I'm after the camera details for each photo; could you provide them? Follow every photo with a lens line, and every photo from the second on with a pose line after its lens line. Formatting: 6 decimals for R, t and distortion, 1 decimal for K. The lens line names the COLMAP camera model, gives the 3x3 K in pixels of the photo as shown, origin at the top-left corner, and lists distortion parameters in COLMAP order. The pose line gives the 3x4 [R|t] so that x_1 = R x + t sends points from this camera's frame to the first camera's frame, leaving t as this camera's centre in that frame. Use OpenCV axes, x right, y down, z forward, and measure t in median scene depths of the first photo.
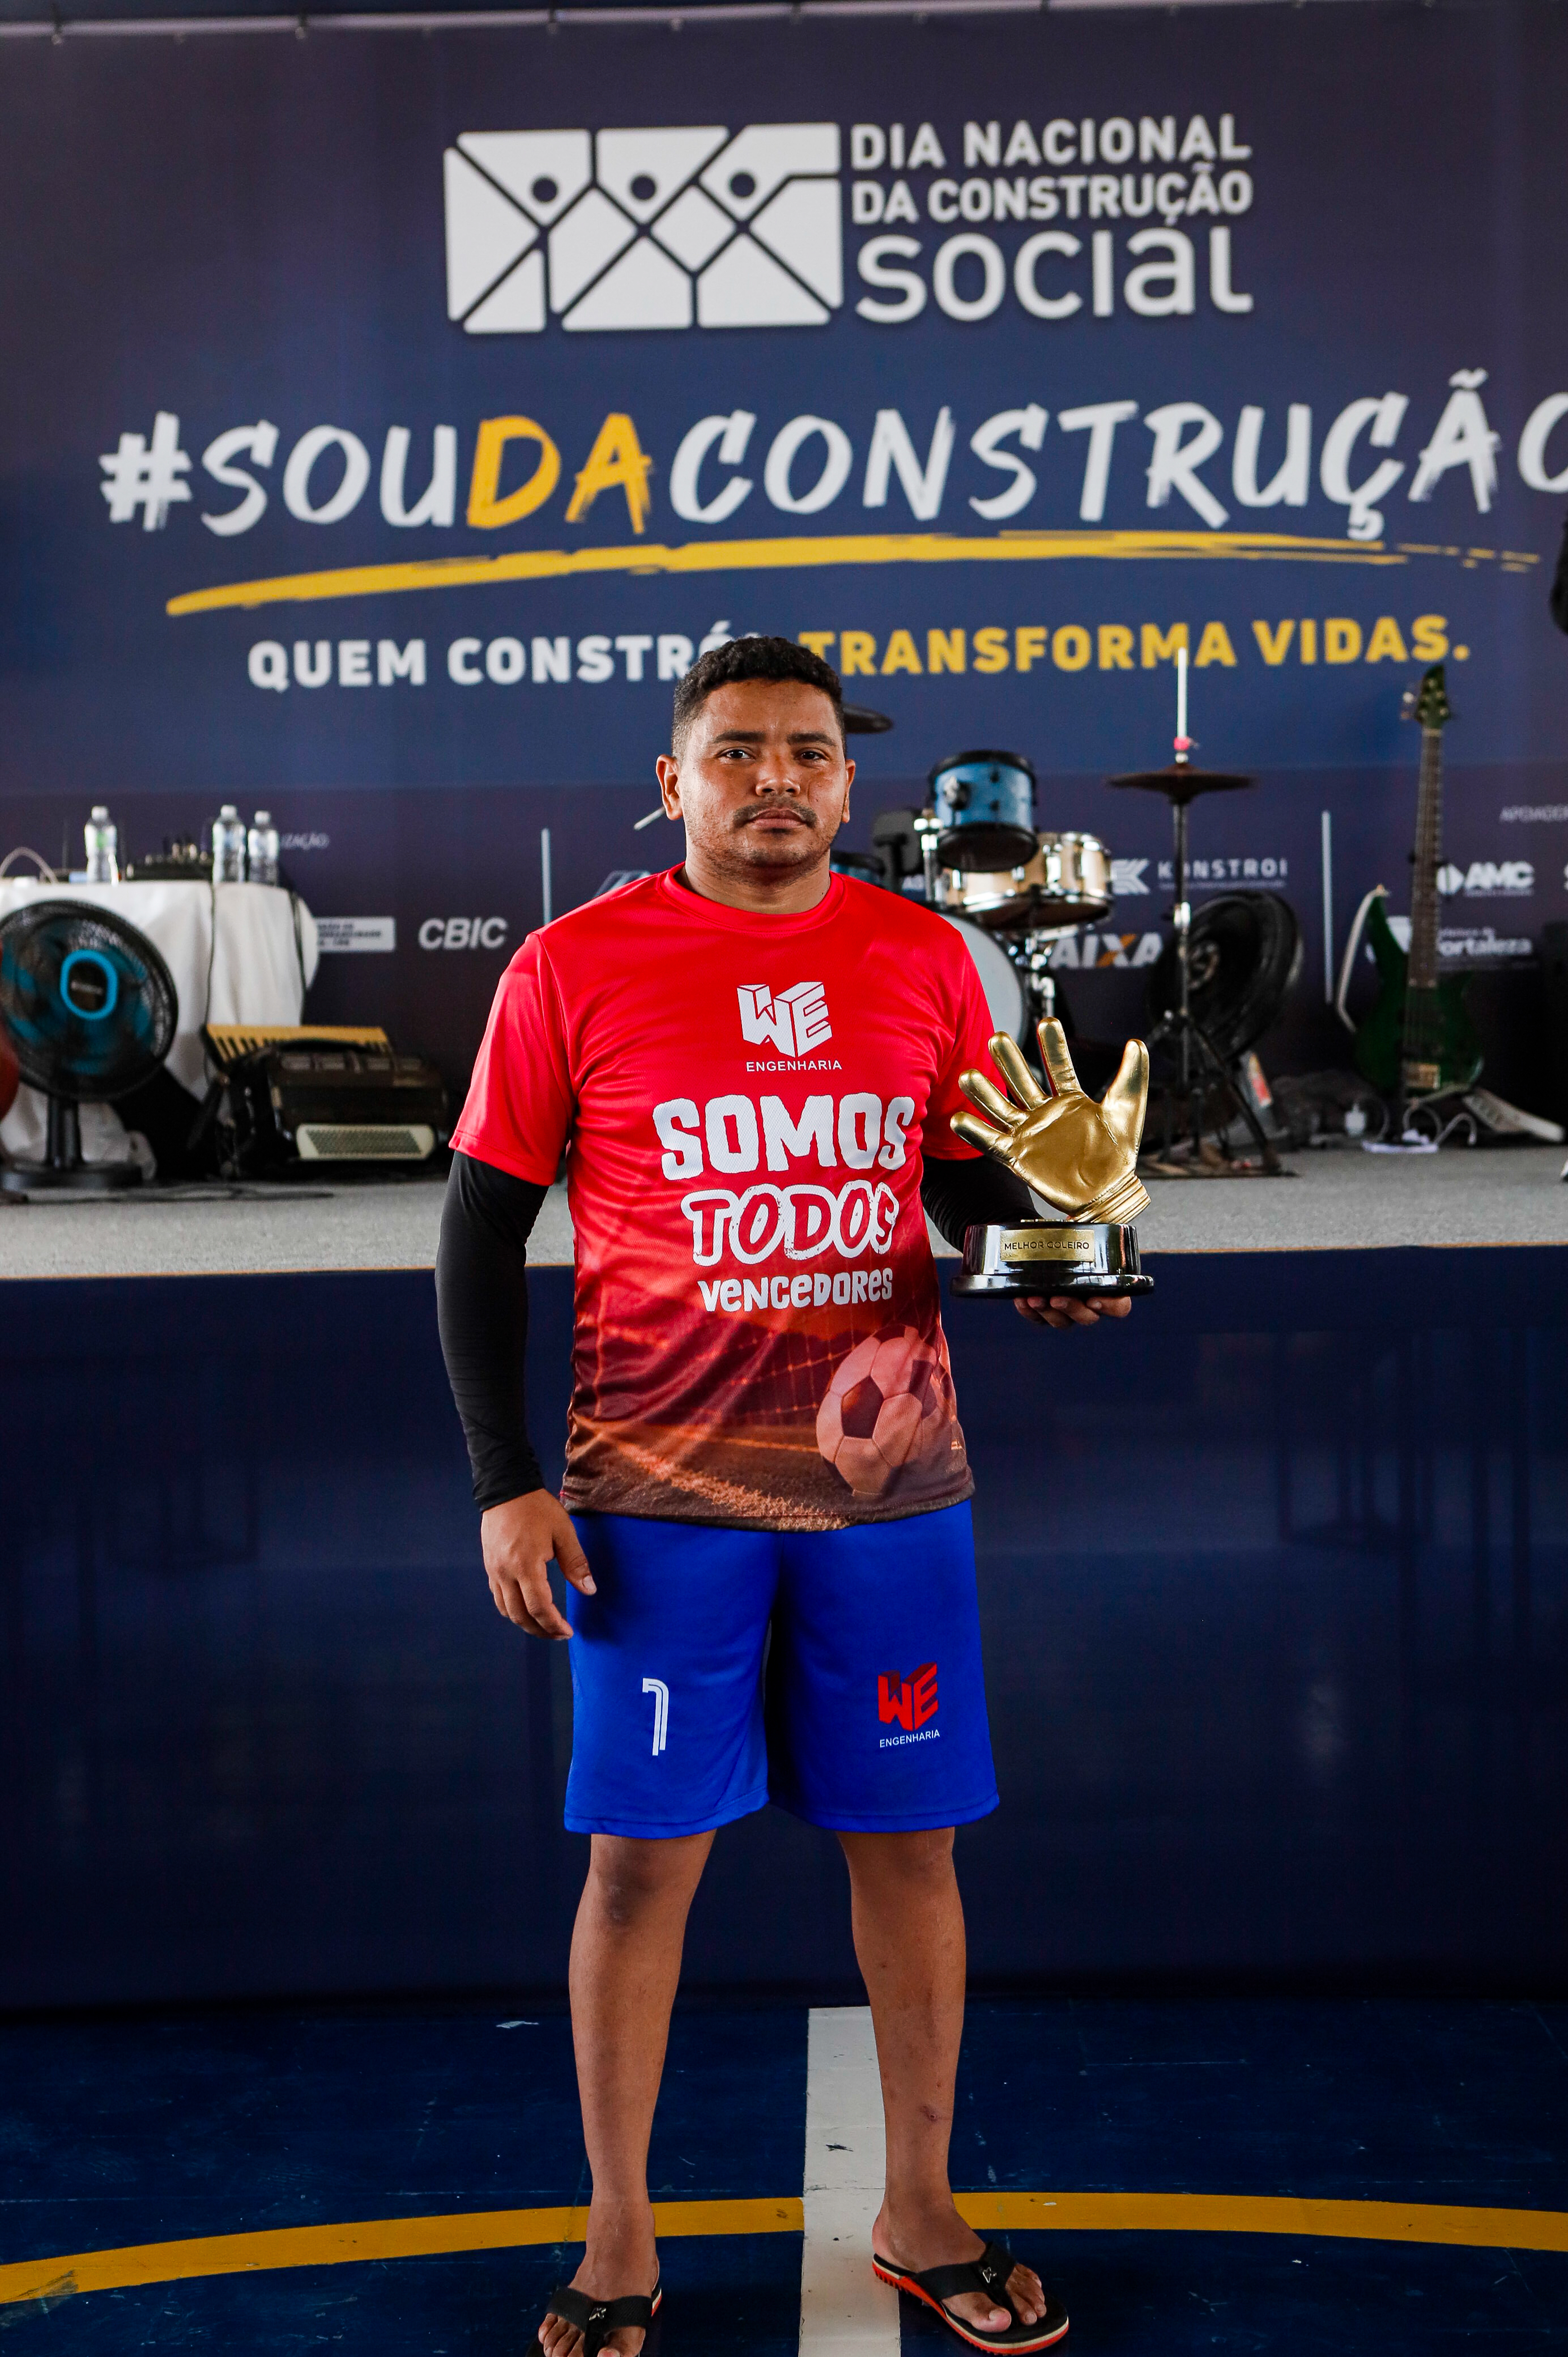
lens RADIAL K [[3067.5, 0, 780.0], [0, 3067.5, 1186.4], [0, 0, 1]] dist [0.010747, 0.000000]
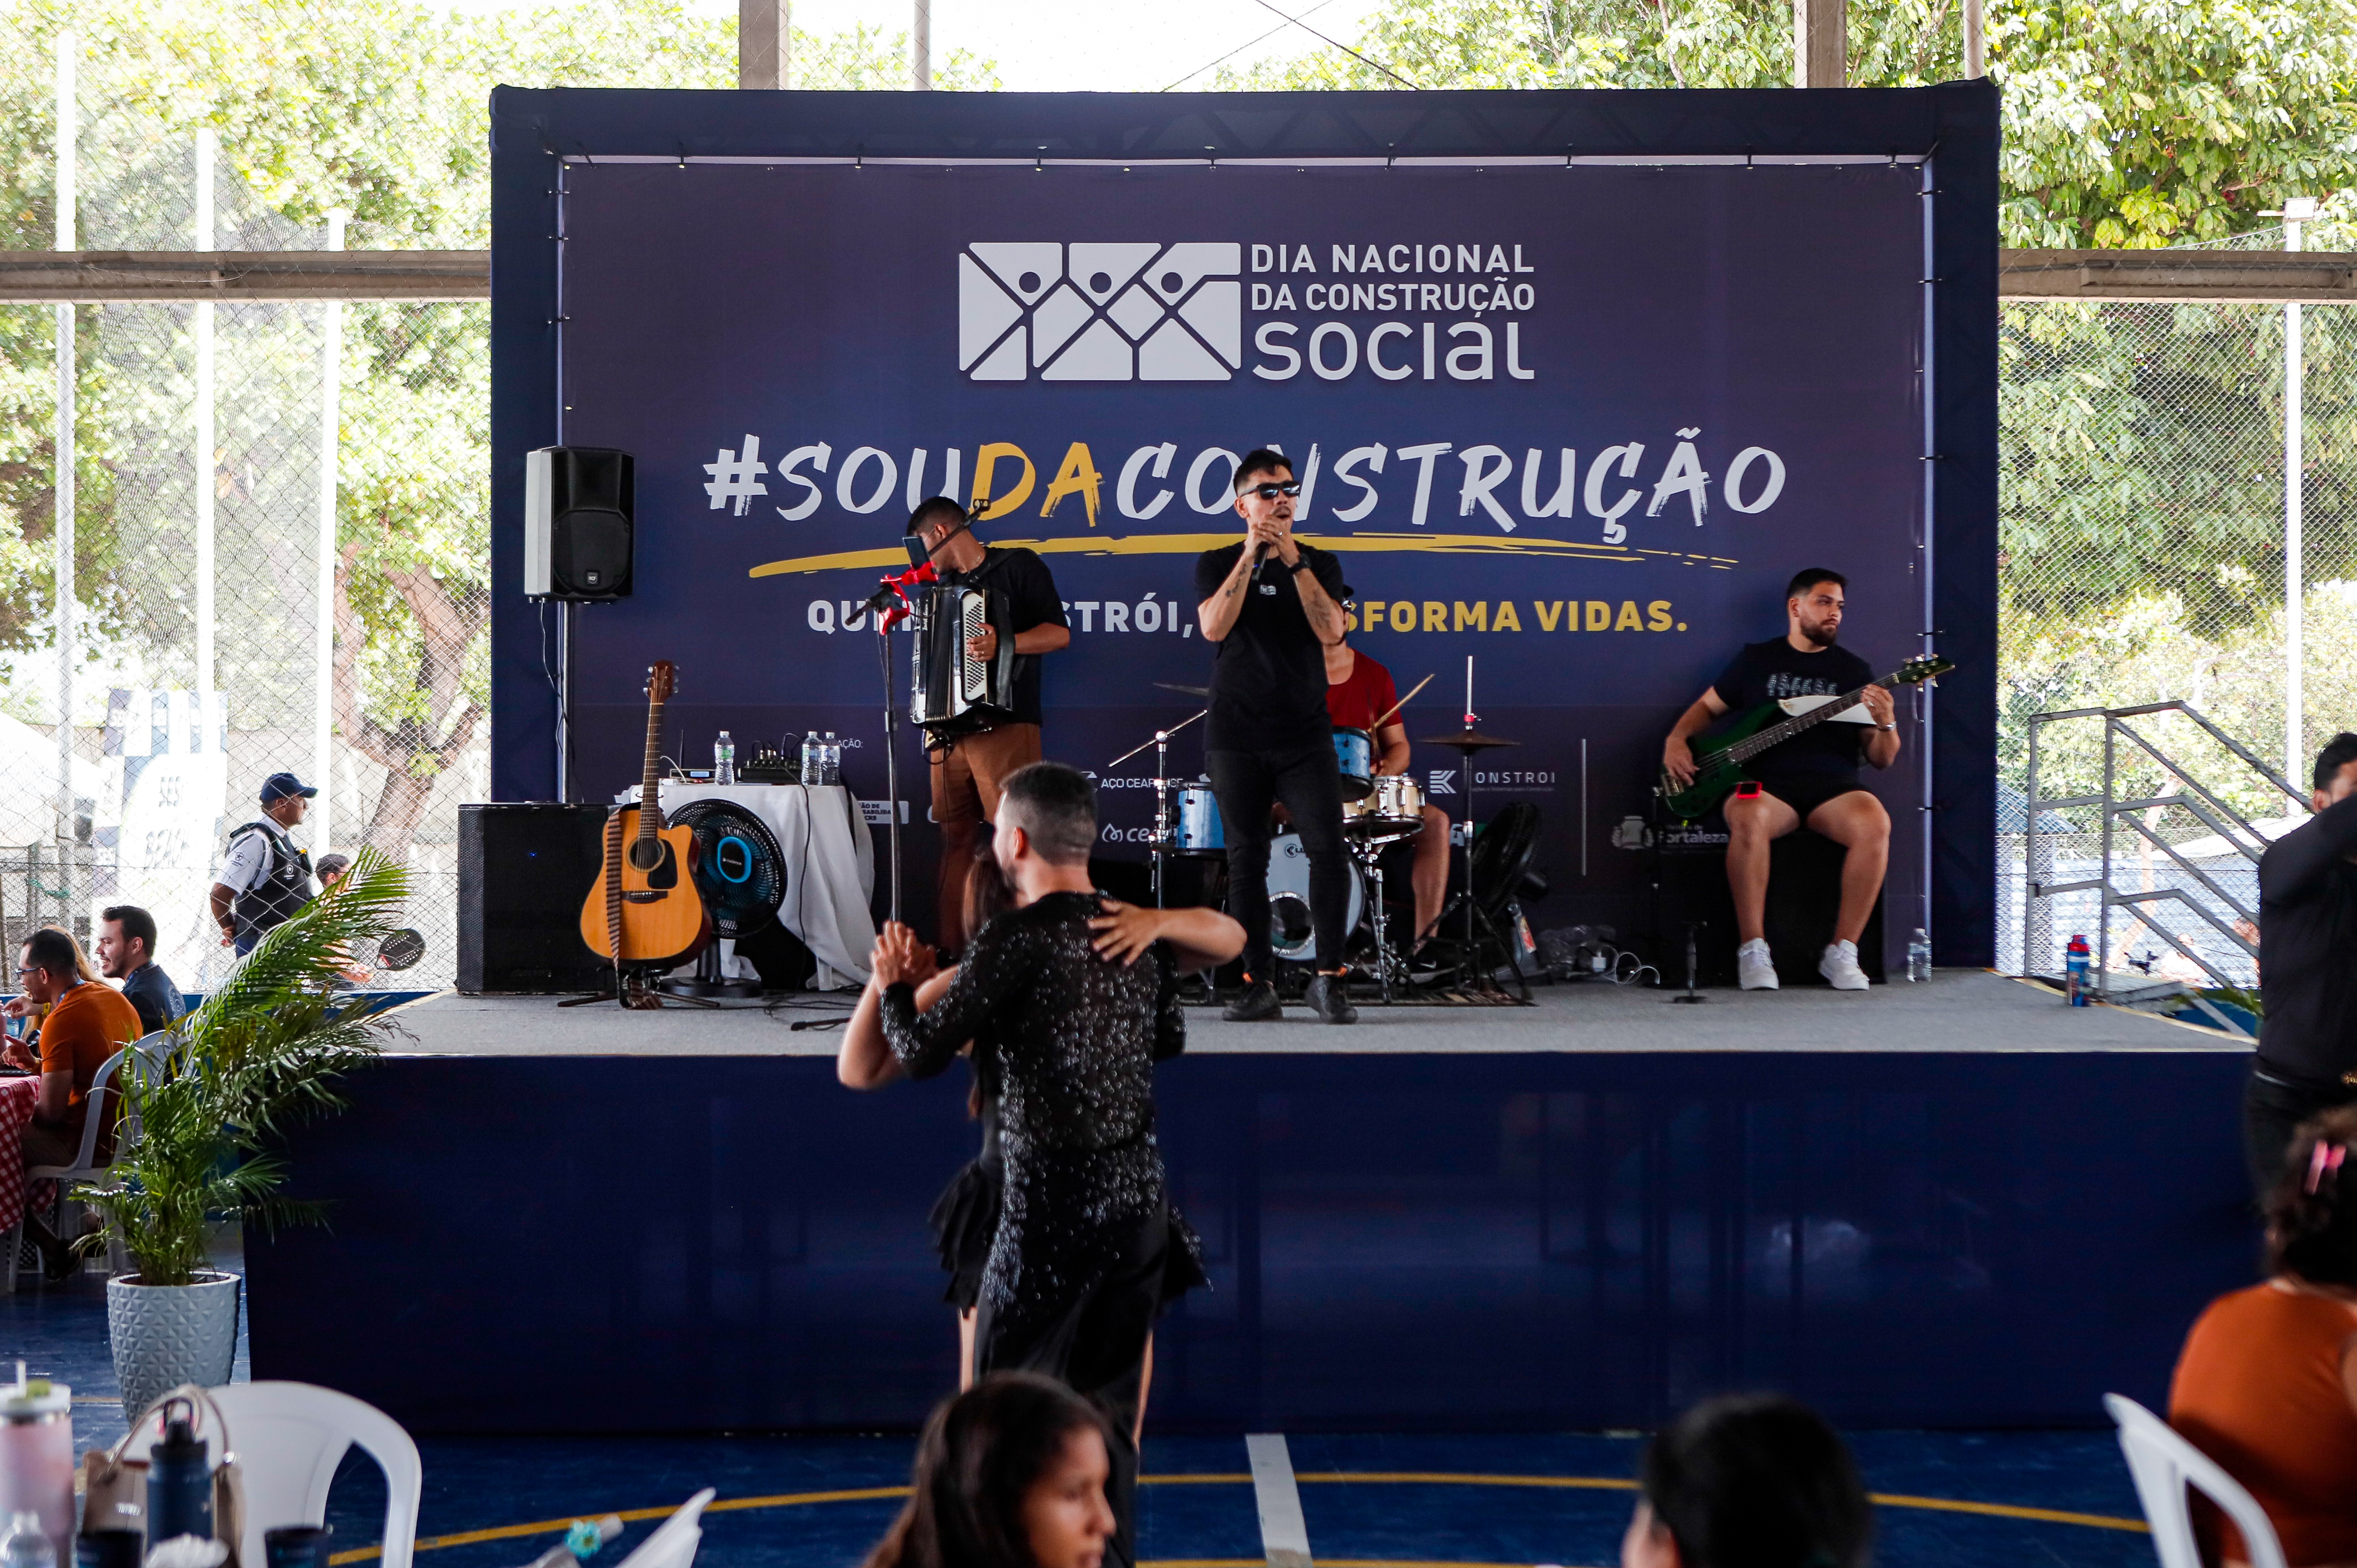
lens RADIAL K [[4304.5, 0, 1154.2], [0, 4304.5, 774.6], [0, 0, 1]] dist [-0.083294, 0.000000]
pose [[0.999476, 0.018927, 0.026246, -0.067247], [-0.017755, 0.998865, -0.044200, -0.016084], [-0.027052, 0.043711, 0.998678, -0.938099]]
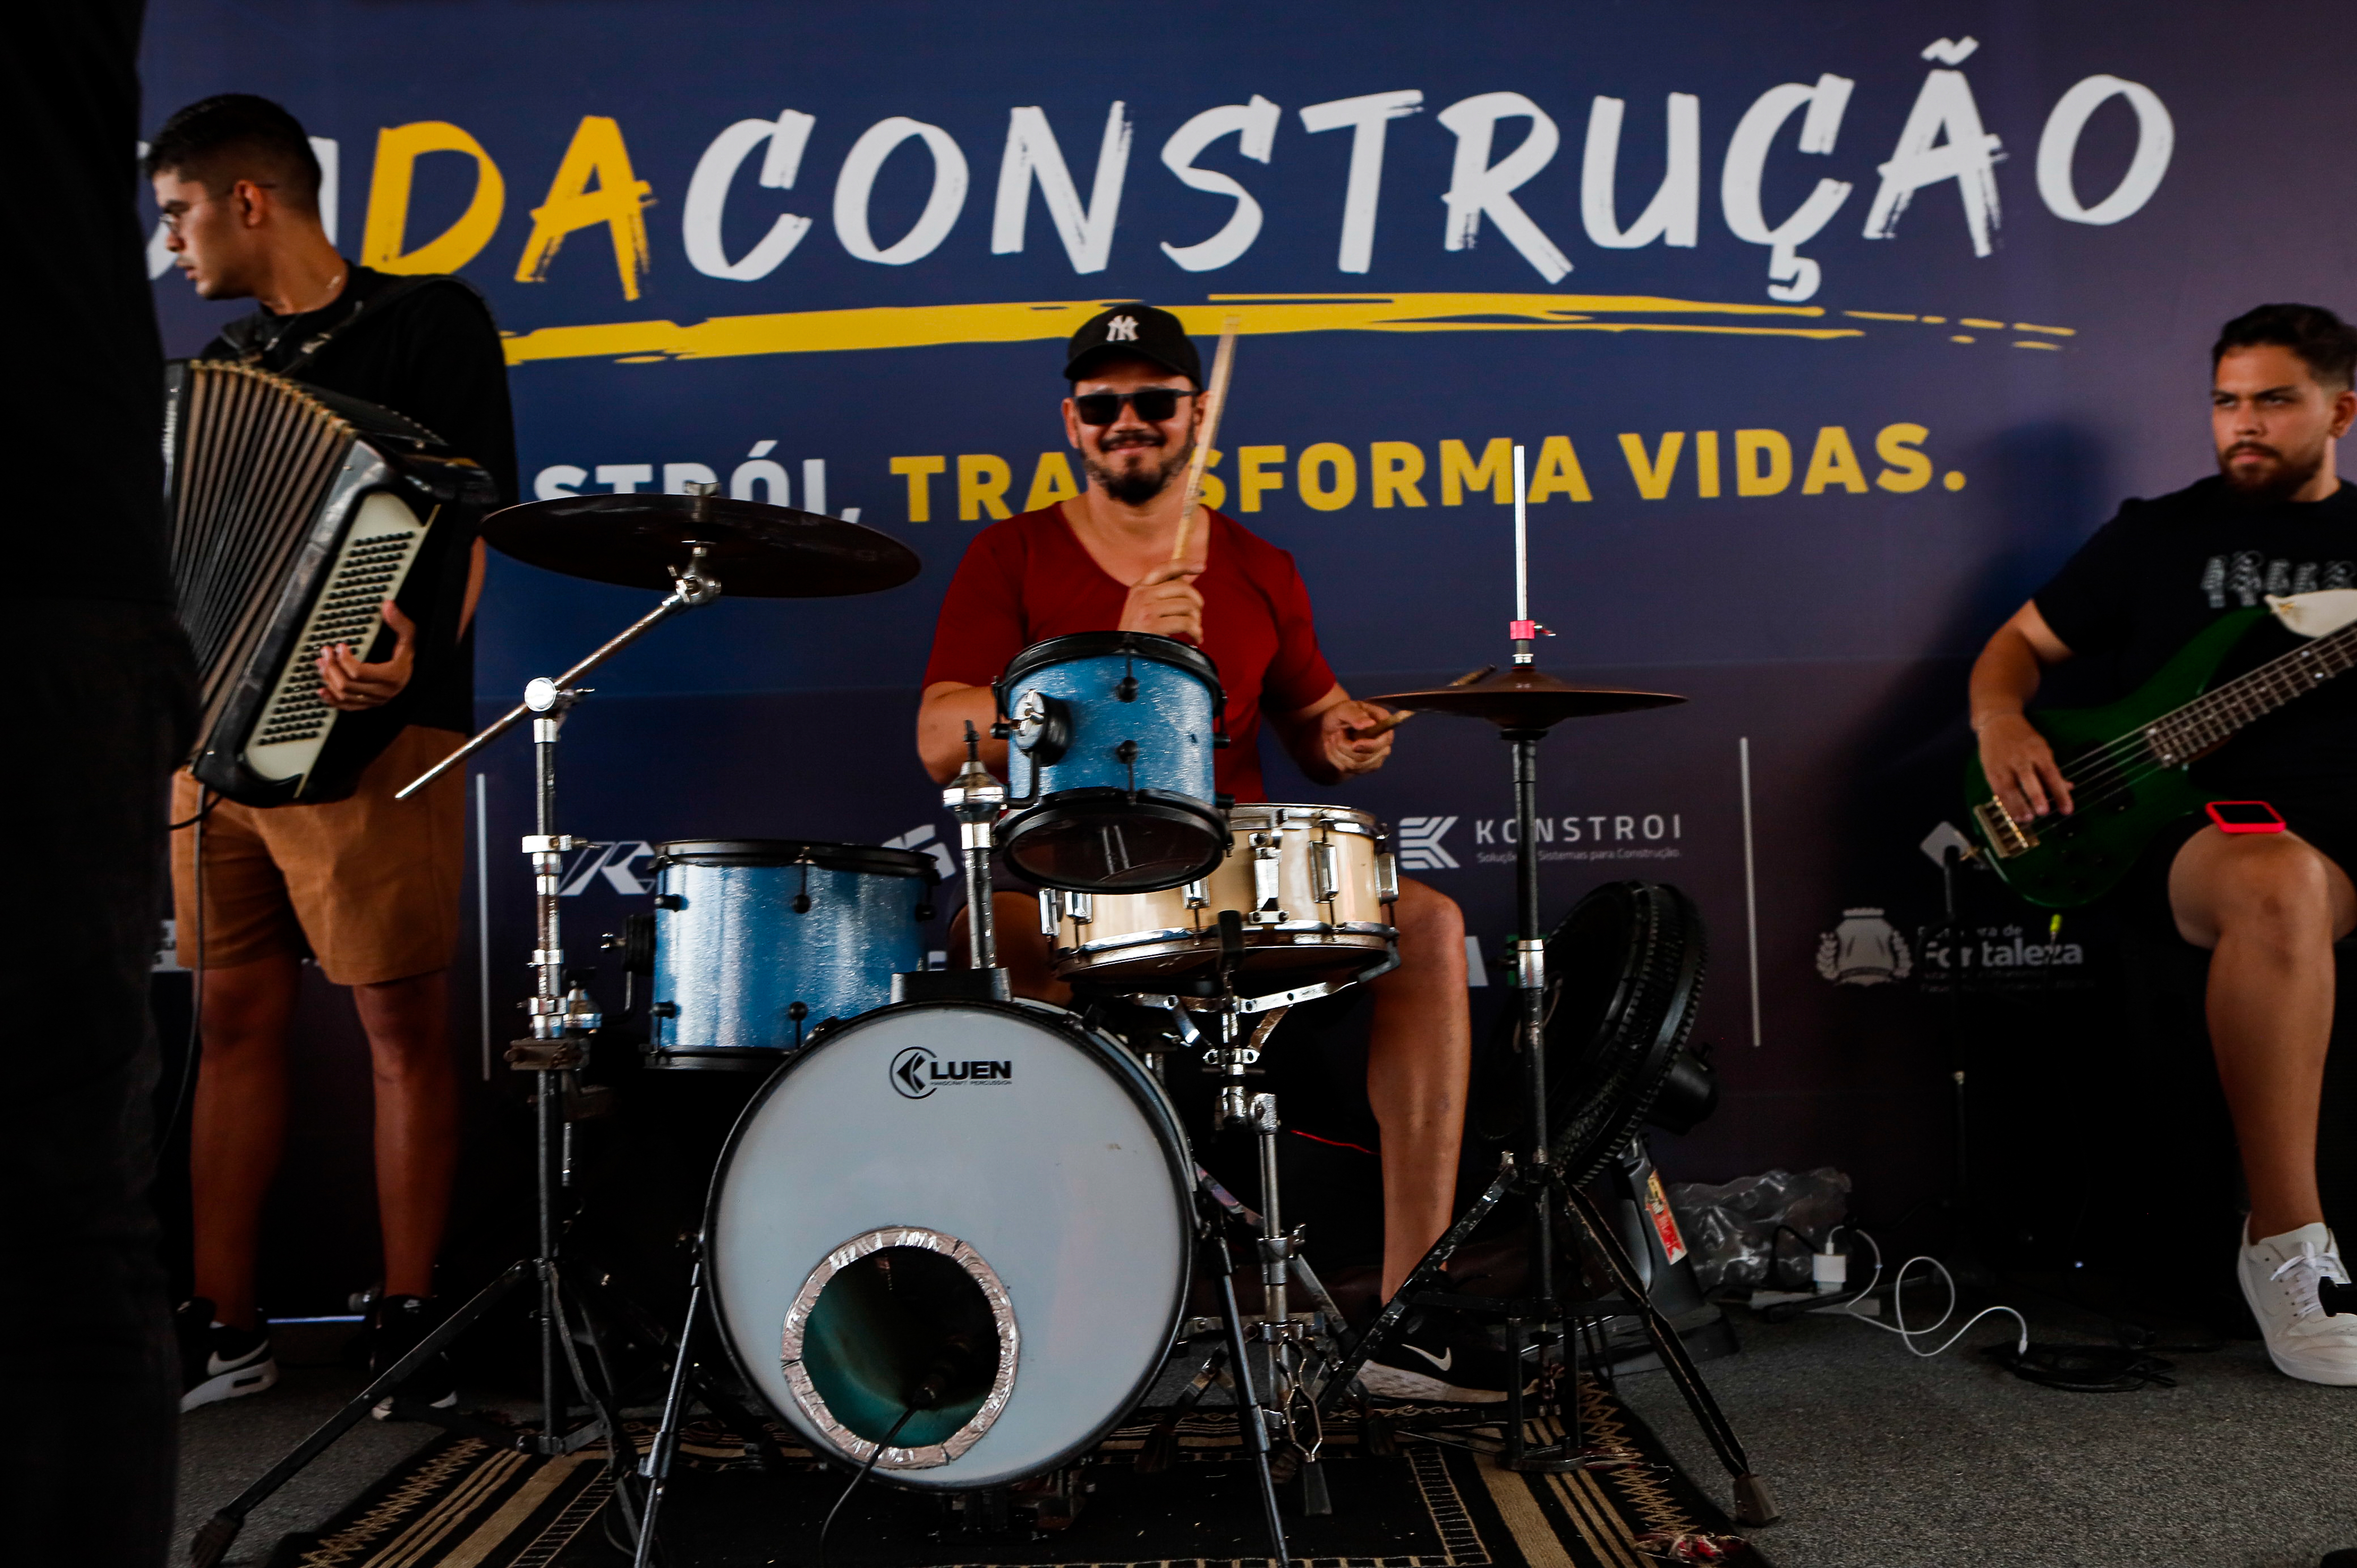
lens RADIAL K [[2402.1, 0, 1181.1], [0, 2402.1, 798.7], [0, 0, 1]] dist [-0.022823, 0.000000]
pose [[0.999893, -0.008477, 0.011912, 0.059456], [0.009429, 0.996569, -0.082224, -0.071125], [-0.011174, 0.082327, 0.996543, 0.524283]]
